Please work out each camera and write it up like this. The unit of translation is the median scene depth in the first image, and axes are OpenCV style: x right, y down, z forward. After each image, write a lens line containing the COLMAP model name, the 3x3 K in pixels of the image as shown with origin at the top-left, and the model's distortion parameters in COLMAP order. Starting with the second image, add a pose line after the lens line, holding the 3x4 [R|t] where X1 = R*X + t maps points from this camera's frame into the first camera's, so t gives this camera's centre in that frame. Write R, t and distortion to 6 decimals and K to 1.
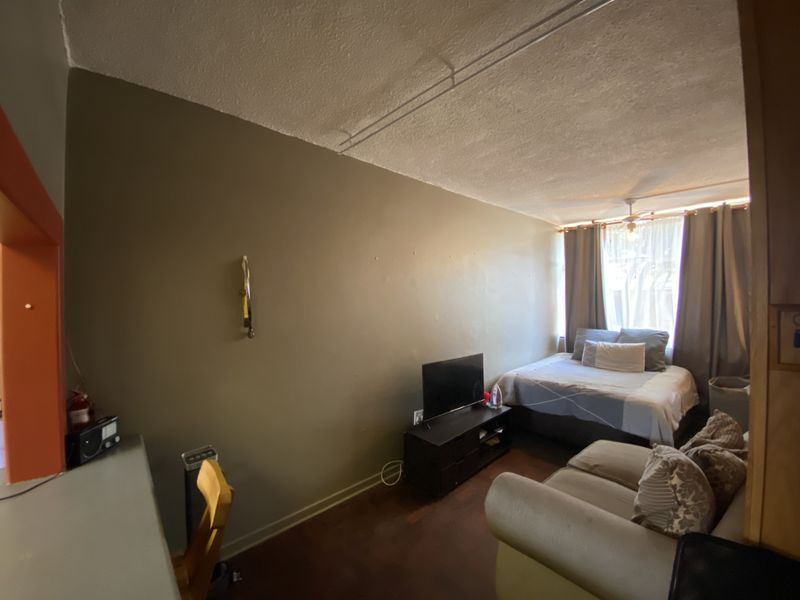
lens RADIAL K [[323.0, 0, 398.1], [0, 323.0, 297.2], [0, 0, 1]] dist [0.023953, -0.022602]
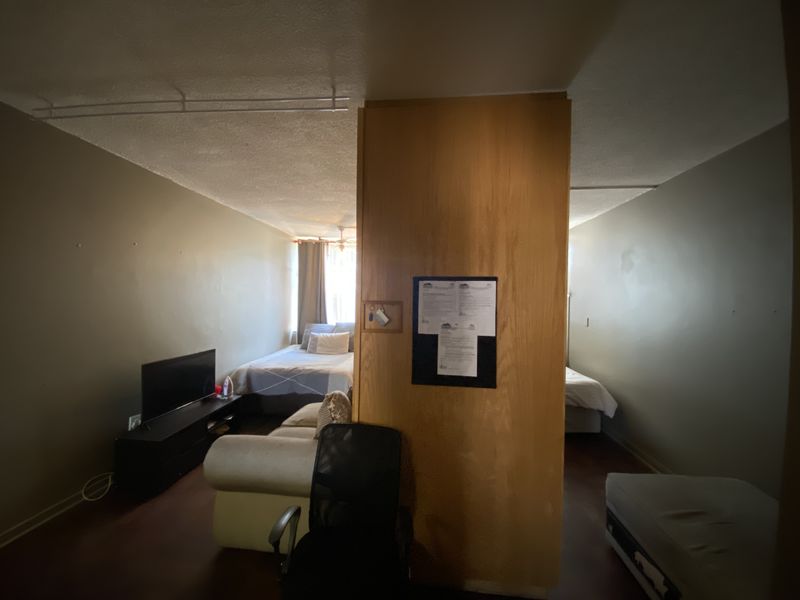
lens RADIAL K [[323.0, 0, 398.1], [0, 323.0, 297.2], [0, 0, 1]] dist [0.023953, -0.022602]
pose [[0.738866, 0.024415, 0.673410, -0.013768], [-0.021668, 0.999687, -0.012470, 0.005856], [-0.673504, -0.005378, 0.739164, -0.182132]]
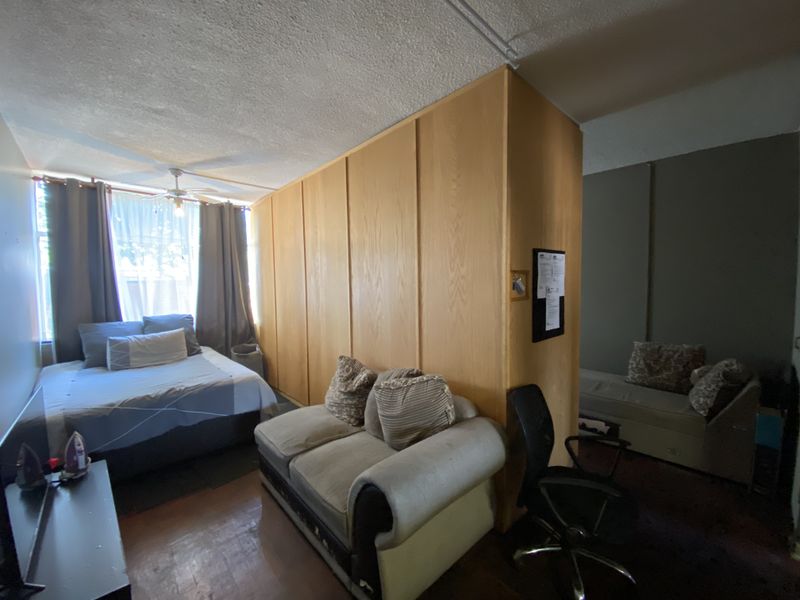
lens RADIAL K [[323.0, 0, 398.1], [0, 323.0, 297.2], [0, 0, 1]] dist [0.023953, -0.022602]
pose [[-0.017175, -0.041562, 0.998988, -0.240055], [0.017239, 0.998975, 0.041858, 0.026464], [-0.999704, 0.017941, -0.016440, 0.464667]]
